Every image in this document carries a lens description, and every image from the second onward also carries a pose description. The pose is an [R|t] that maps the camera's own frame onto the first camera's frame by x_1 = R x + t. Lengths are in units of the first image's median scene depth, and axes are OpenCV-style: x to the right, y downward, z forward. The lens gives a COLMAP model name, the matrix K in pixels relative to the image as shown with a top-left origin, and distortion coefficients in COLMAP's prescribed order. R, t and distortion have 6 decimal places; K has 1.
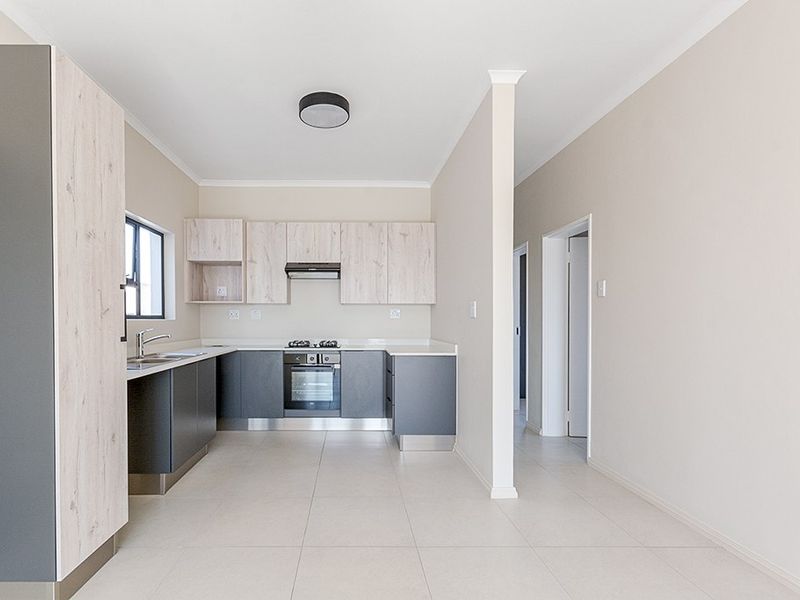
lens RADIAL K [[418.3, 0, 339.5], [0, 418.3, 322.0], [0, 0, 1]] dist [0.002501, 0.000345]
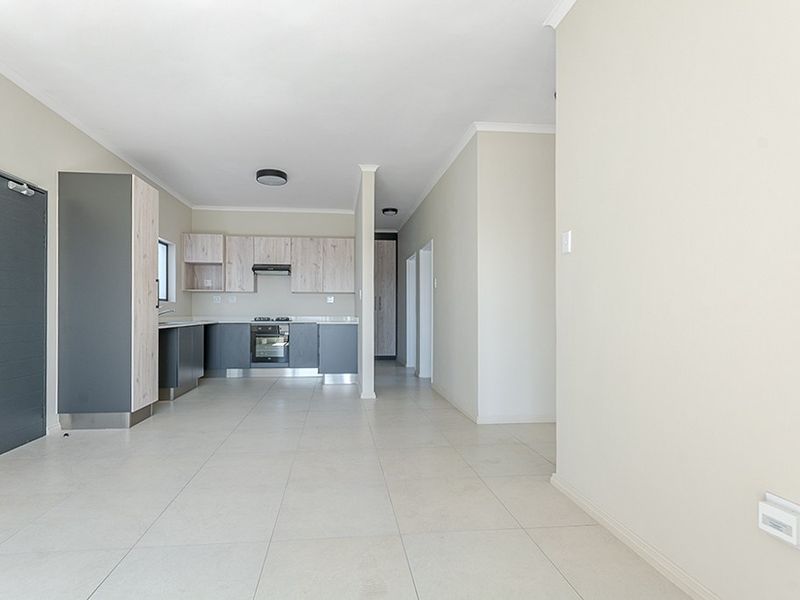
lens RADIAL K [[432.3, 0, 377.5], [0, 432.3, 306.5], [0, 0, 1]] dist [-0.002345, -0.000138]
pose [[0.994725, 0.001857, 0.102563, 0.152069], [0.000372, 0.999764, -0.021709, 0.040758], [-0.102579, 0.021633, 0.994490, -0.556479]]
